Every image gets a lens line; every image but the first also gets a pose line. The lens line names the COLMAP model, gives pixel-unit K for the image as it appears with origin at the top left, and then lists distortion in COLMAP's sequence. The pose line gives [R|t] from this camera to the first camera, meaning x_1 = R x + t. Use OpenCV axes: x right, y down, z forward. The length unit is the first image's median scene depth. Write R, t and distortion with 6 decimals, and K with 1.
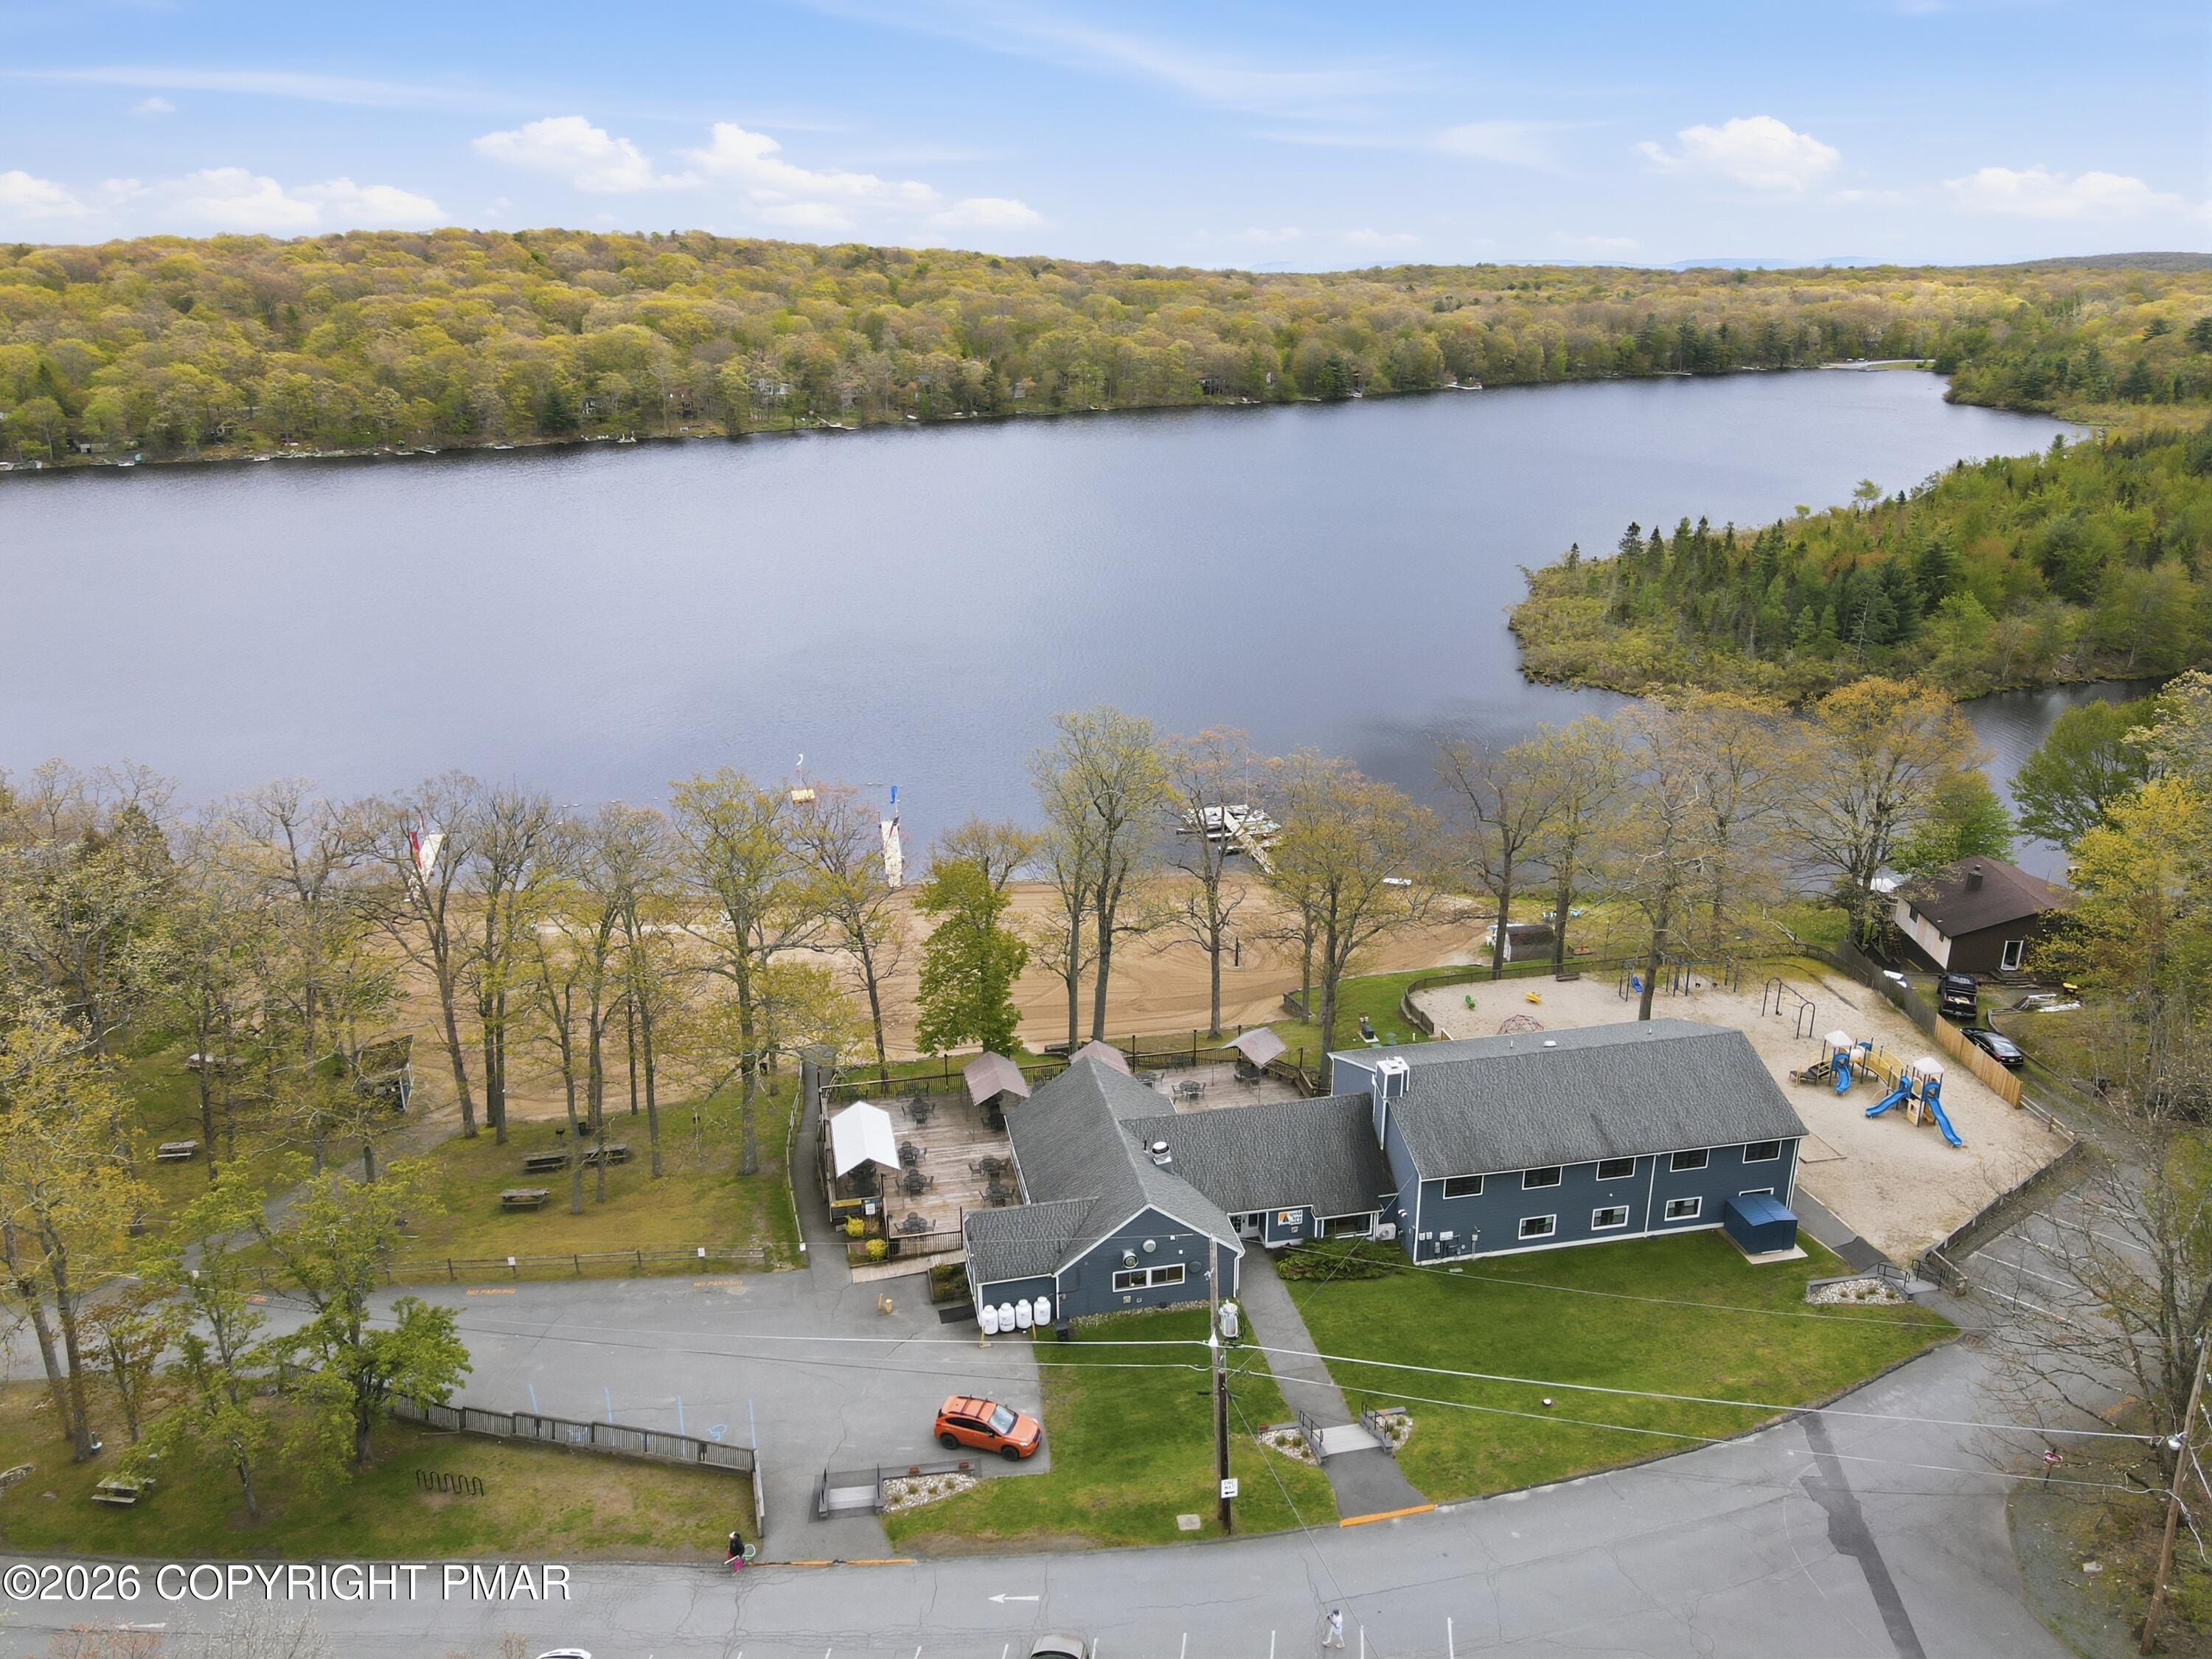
lens RADIAL K [[1596.6, 0, 1106.0], [0, 1596.6, 829.5], [0, 0, 1]] dist [0.010841, -0.000813]
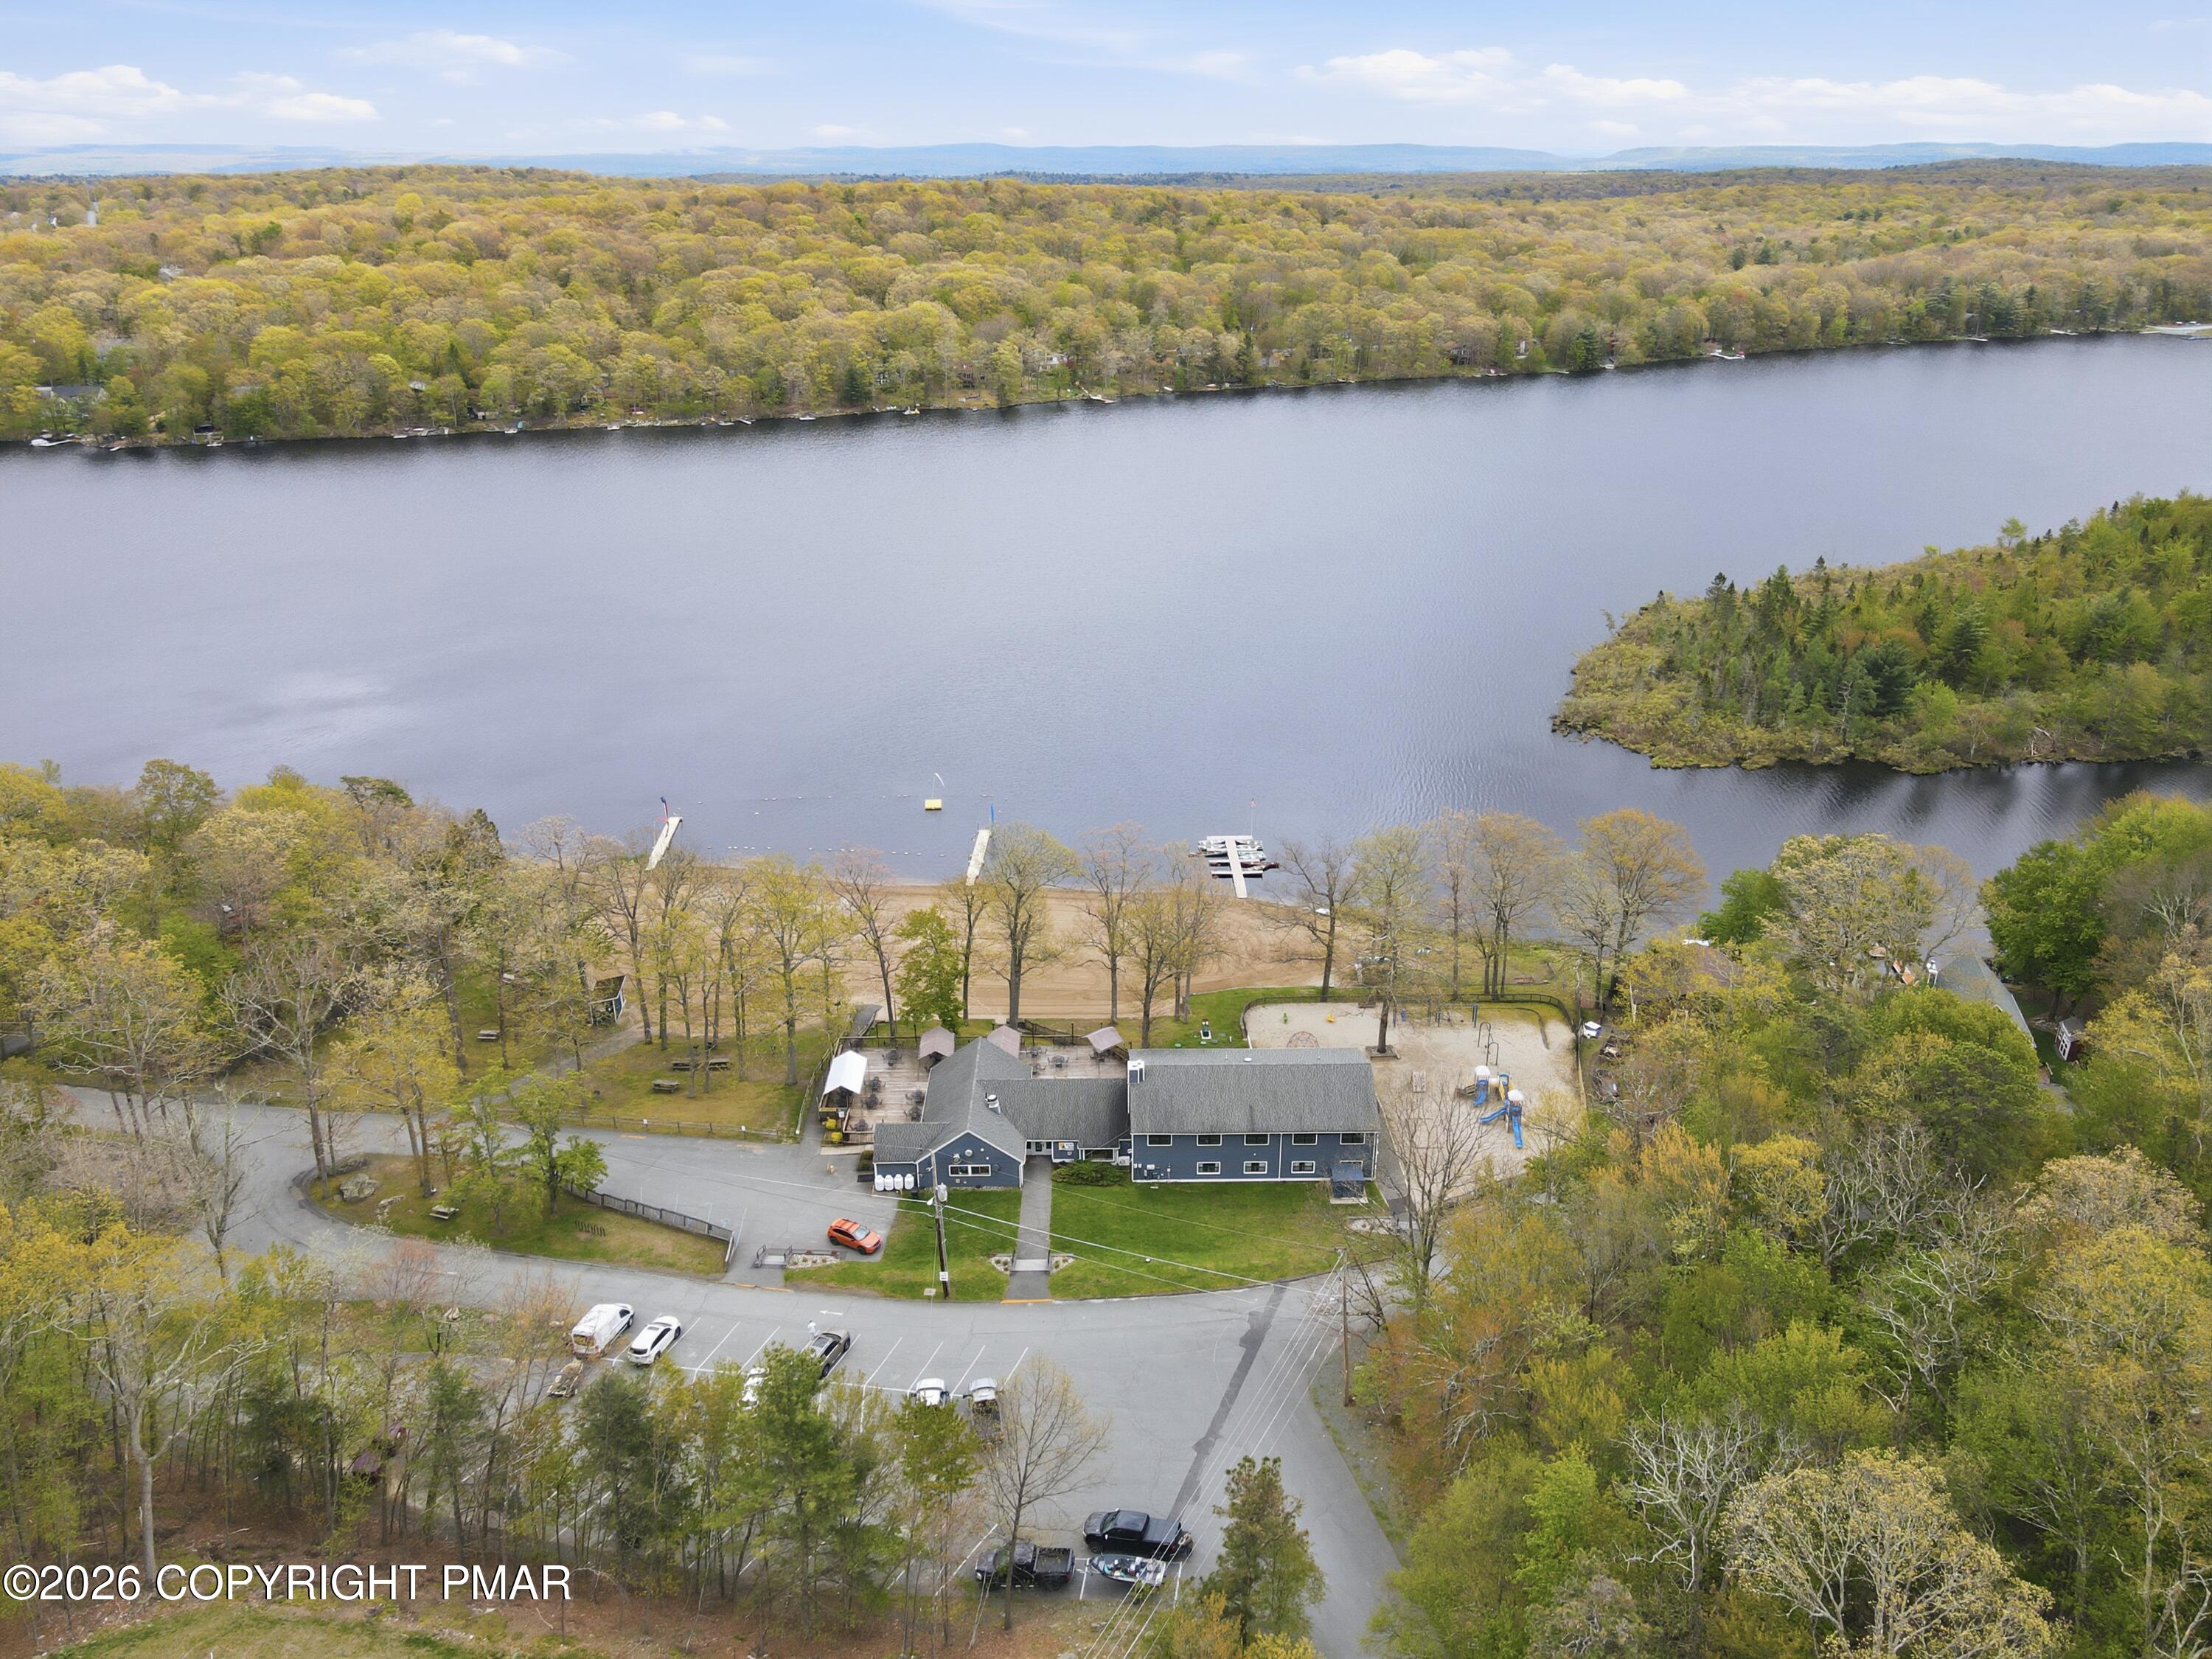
lens RADIAL K [[1574.5, 0, 1106.0], [0, 1574.5, 829.5], [0, 0, 1]] dist [-0.000473, 0.001864]
pose [[0.980393, 0.075383, -0.182061, 0.093224], [-0.064174, 0.995707, 0.066702, -0.045003], [0.186308, -0.053710, 0.981022, -0.134805]]
